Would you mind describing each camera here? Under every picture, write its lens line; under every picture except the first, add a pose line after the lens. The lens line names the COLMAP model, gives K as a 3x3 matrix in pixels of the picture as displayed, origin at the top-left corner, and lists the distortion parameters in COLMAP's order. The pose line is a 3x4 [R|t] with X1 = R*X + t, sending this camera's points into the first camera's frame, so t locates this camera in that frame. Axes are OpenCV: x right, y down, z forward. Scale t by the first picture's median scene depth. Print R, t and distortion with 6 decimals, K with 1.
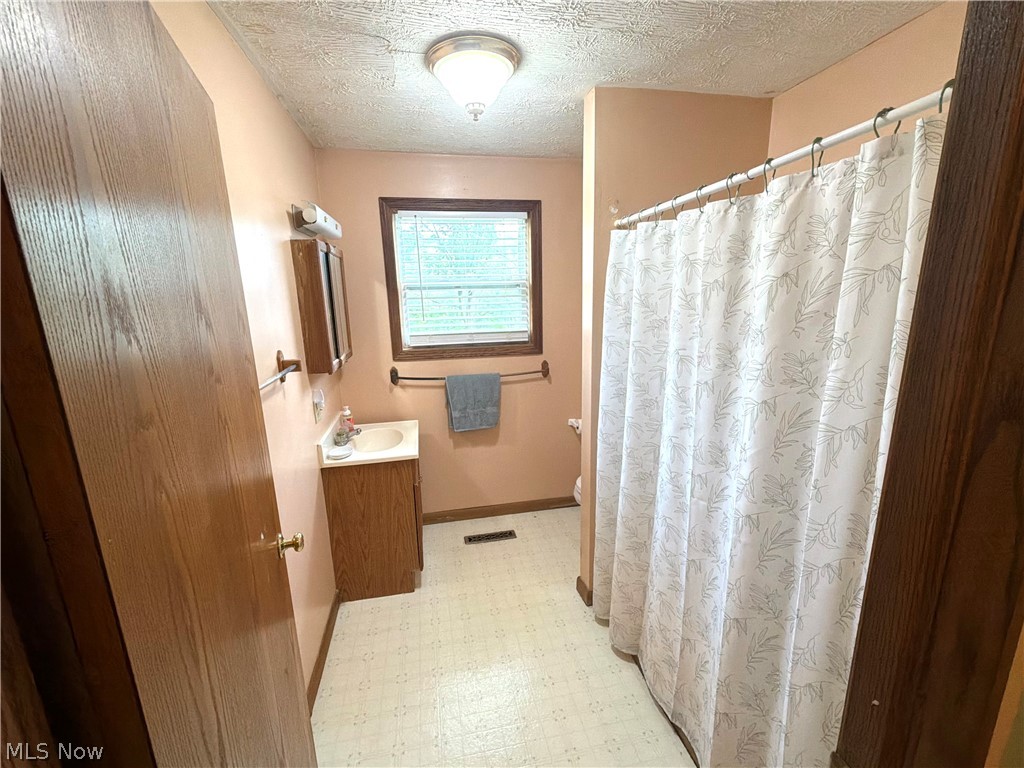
lens RADIAL K [[430.5, 0, 511.7], [0, 430.5, 380.6], [0, 0, 1]] dist [0.001465, -0.000322]
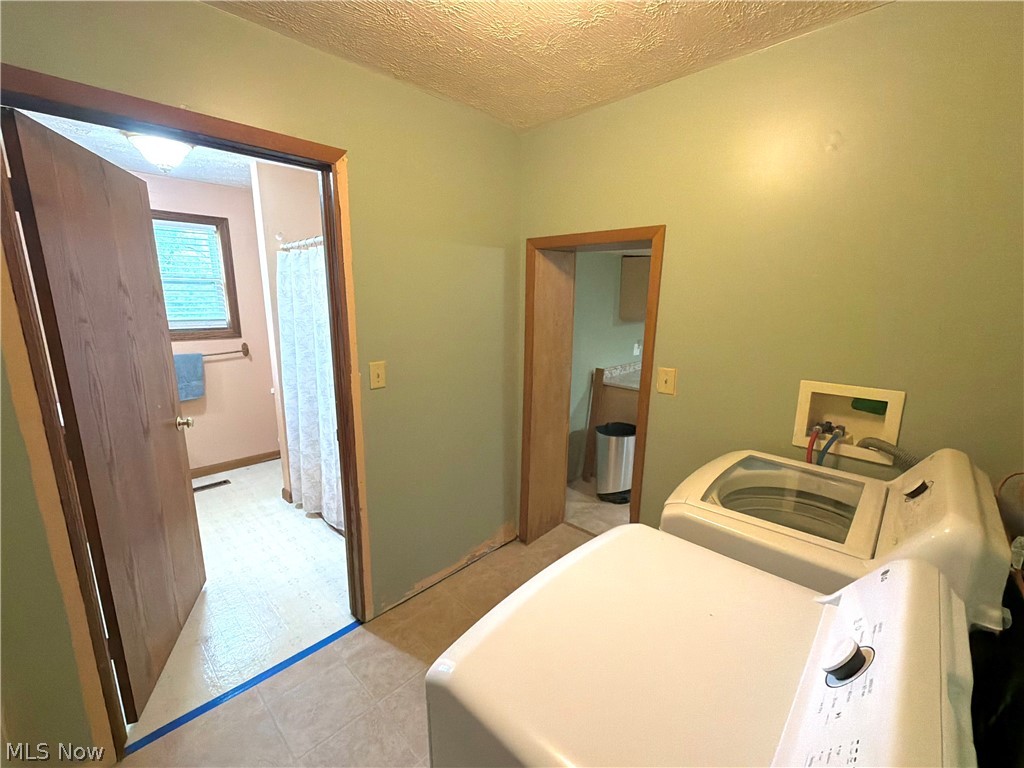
lens RADIAL K [[430.5, 0, 513.7], [0, 430.5, 384.6], [0, 0, 1]] dist [0.001465, -0.000322]
pose [[0.826091, -0.079891, 0.557846, 0.015104], [0.081924, 0.996409, 0.021381, 0.120377], [-0.557551, 0.028039, 0.829669, -0.524644]]
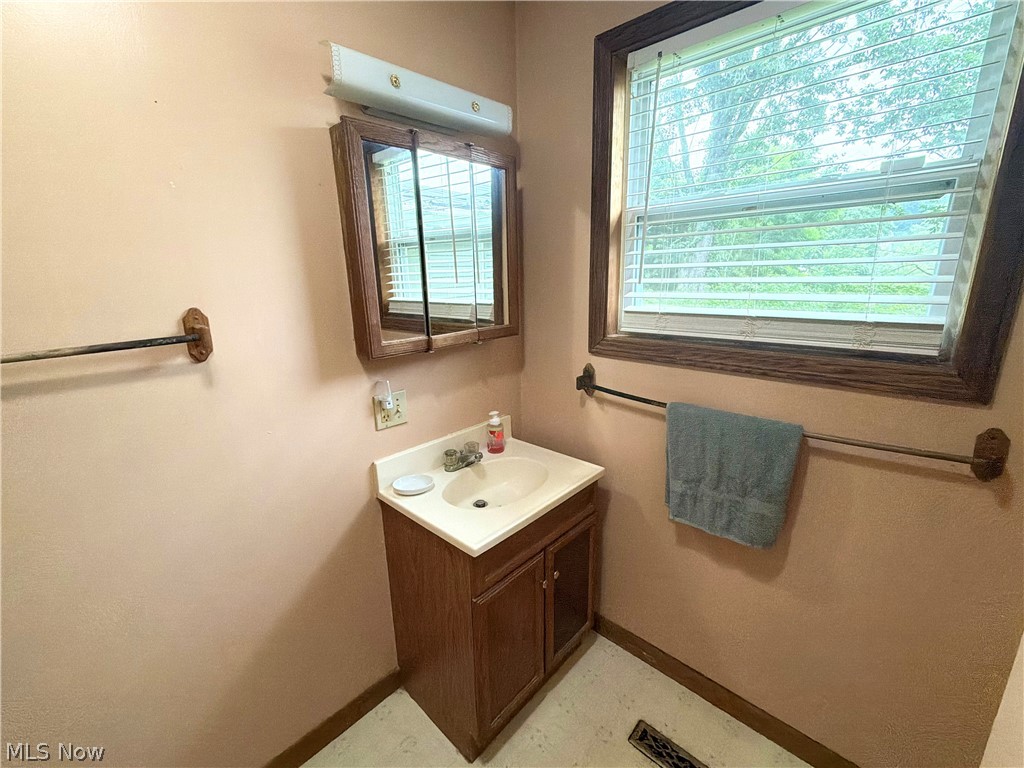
lens RADIAL K [[430.5, 0, 510.5], [0, 430.5, 385.0], [0, 0, 1]] dist [0.001465, -0.000322]
pose [[0.567422, 0.212613, -0.795505, 0.123266], [-0.155208, 0.976389, 0.150249, -0.073433], [0.808667, 0.038214, 0.587024, 0.574016]]
